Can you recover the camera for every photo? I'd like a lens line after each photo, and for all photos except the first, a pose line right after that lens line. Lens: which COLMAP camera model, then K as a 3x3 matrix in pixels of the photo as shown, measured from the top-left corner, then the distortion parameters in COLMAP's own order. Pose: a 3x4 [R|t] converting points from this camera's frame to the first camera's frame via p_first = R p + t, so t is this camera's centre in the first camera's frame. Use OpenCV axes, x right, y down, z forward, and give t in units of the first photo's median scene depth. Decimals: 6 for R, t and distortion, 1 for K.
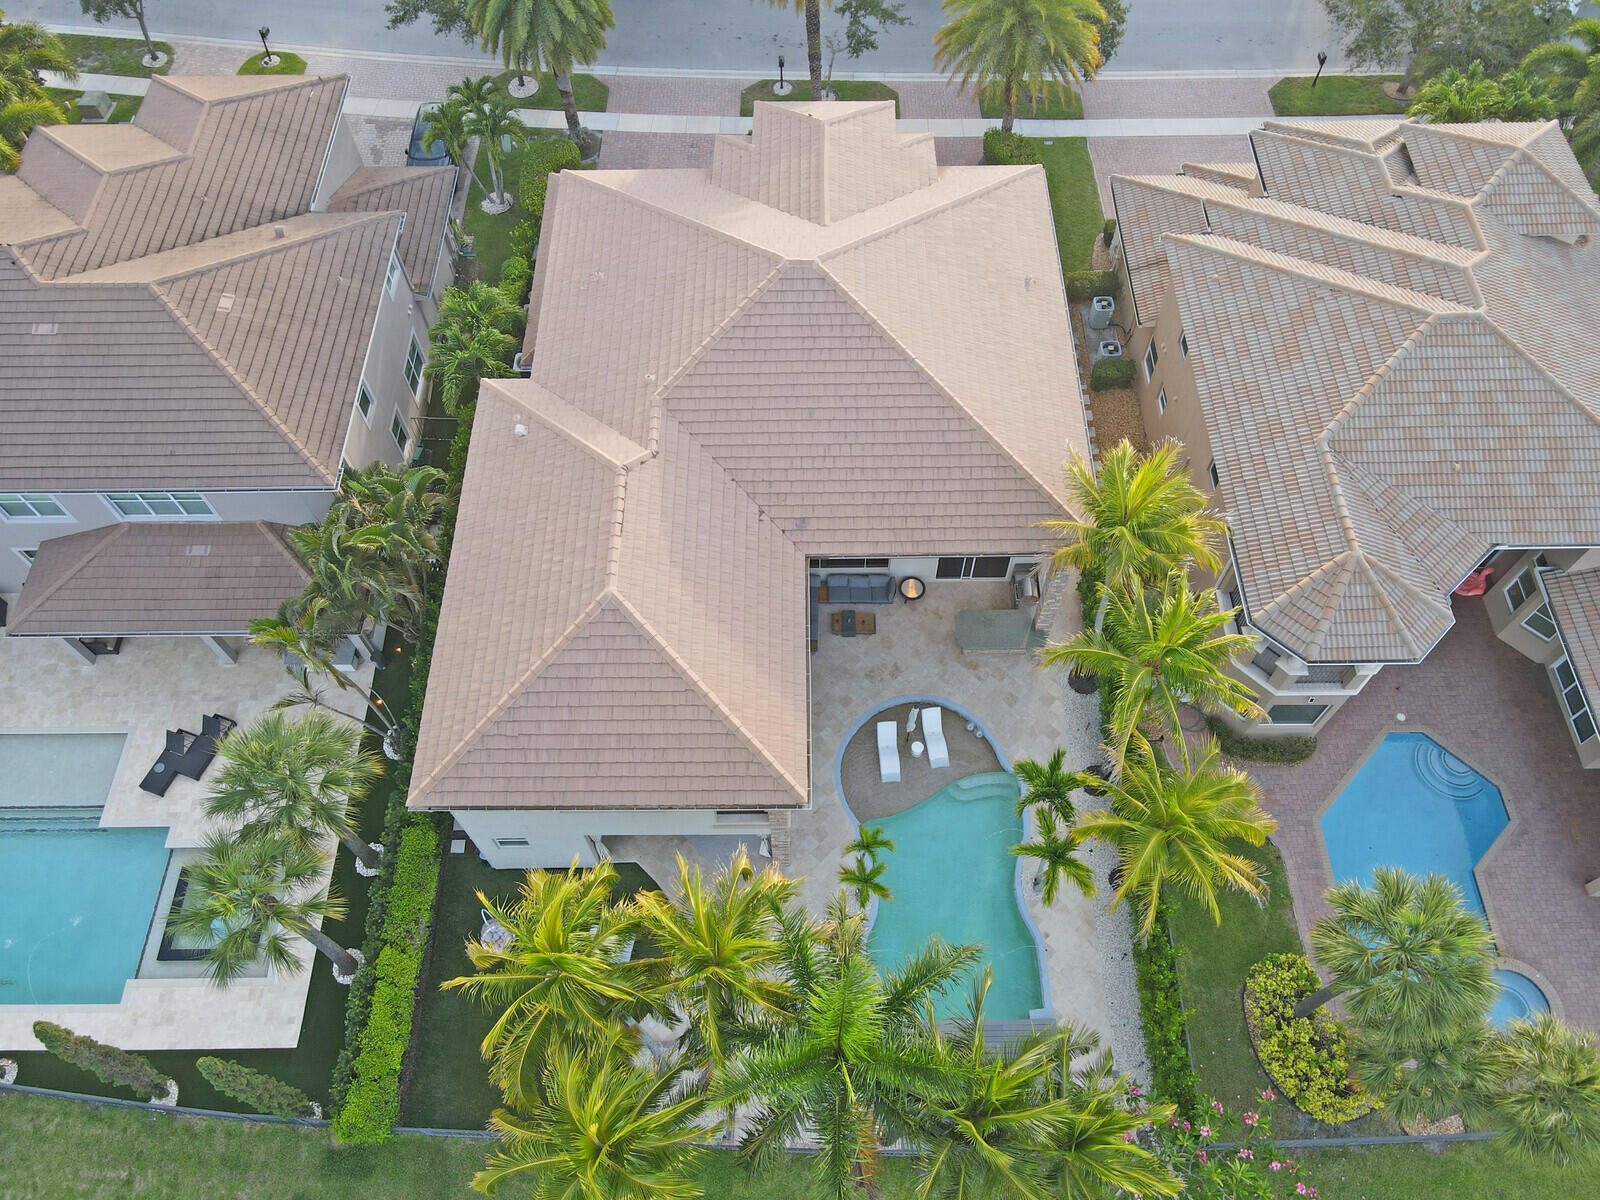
lens RADIAL K [[1173.1, 0, 800.0], [0, 1173.1, 600.0], [0, 0, 1]] dist [0.011854, 0.002030]
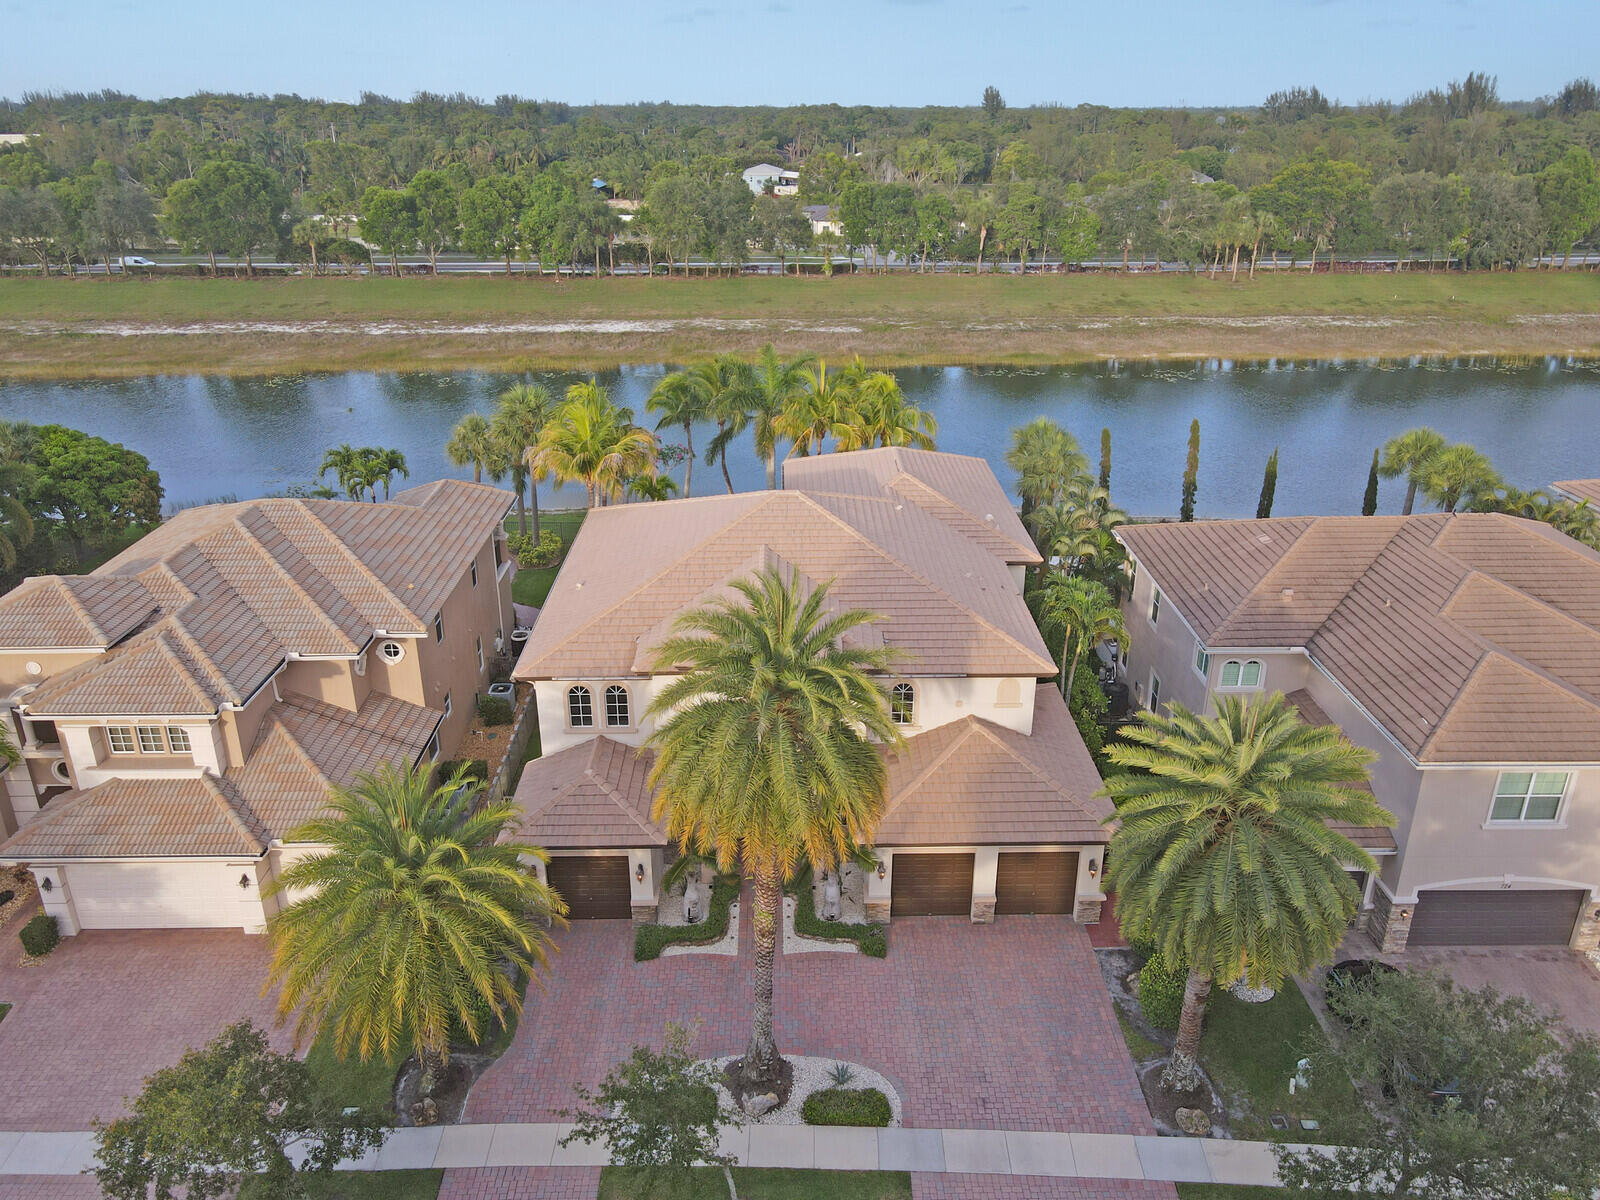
lens RADIAL K [[1184.5, 0, 802.0], [0, 1184.5, 594.5], [0, 0, 1]] dist [0.025104, 0.001839]
pose [[-0.999833, 0.017124, -0.006430, -0.006692], [-0.003811, 0.148831, 0.988855, -1.427411], [0.017890, 0.988714, -0.148741, 1.215529]]
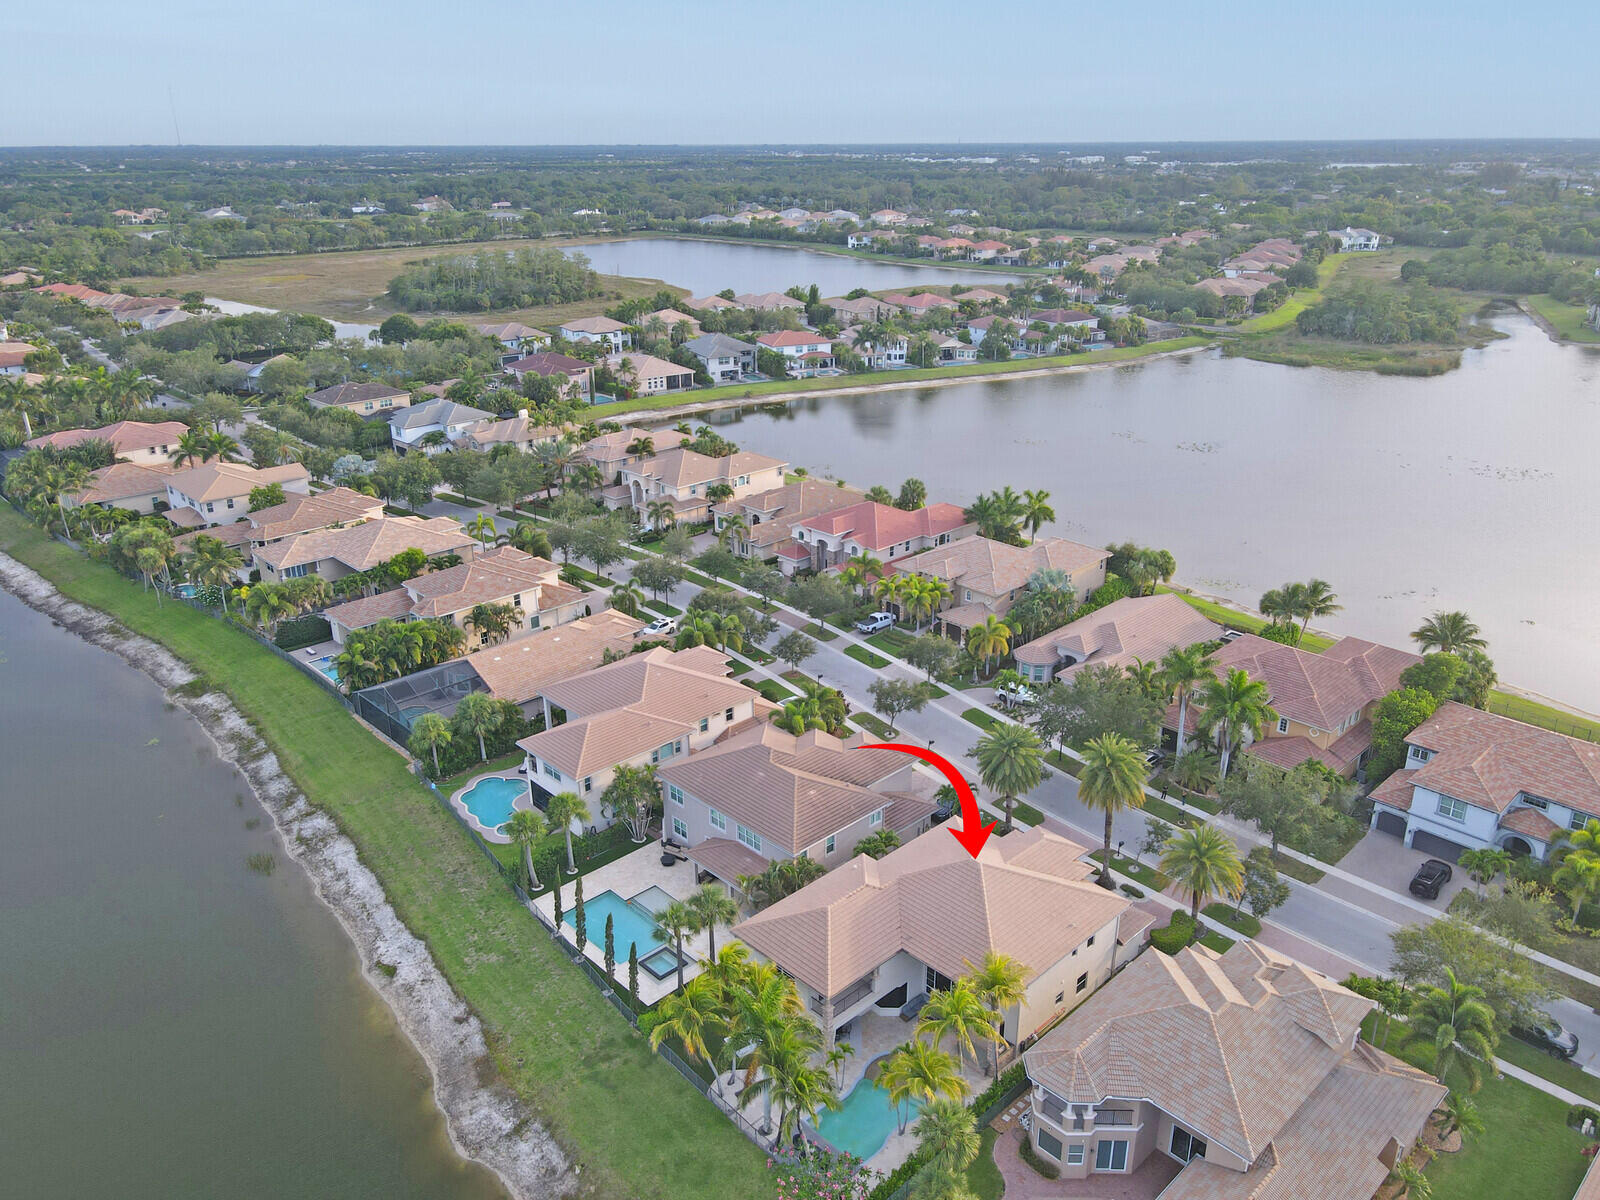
lens RADIAL K [[1184.5, 0, 802.0], [0, 1184.5, 594.5], [0, 0, 1]] dist [0.025104, 0.001839]
pose [[0.696512, 0.267725, -0.665728, 1.184093], [-0.619421, 0.692663, -0.369507, 0.463052], [0.362200, 0.669732, 0.648283, -1.098059]]
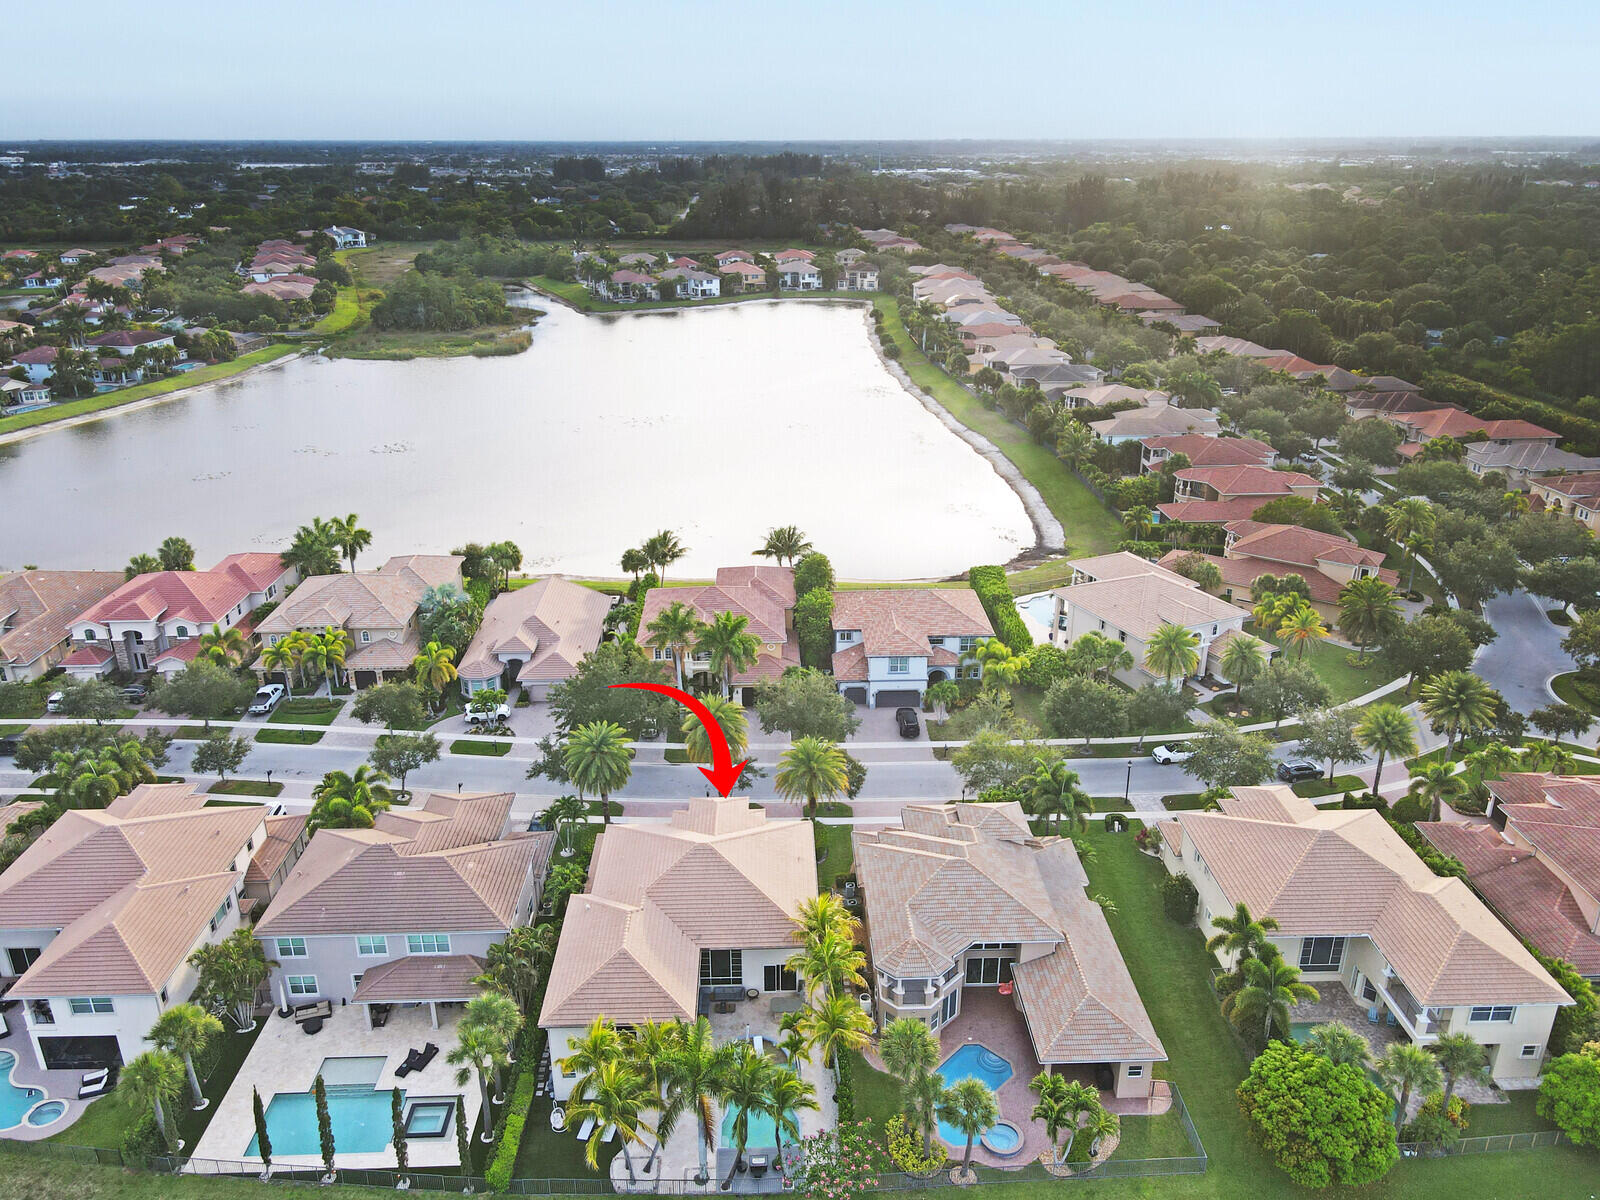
lens RADIAL K [[1184.5, 0, 802.0], [0, 1184.5, 594.5], [0, 0, 1]] dist [0.025104, 0.001839]
pose [[0.999569, -0.002839, 0.029231, 0.135139], [0.020221, 0.788344, -0.614903, 0.836521], [-0.021298, 0.615229, 0.788061, -1.313633]]
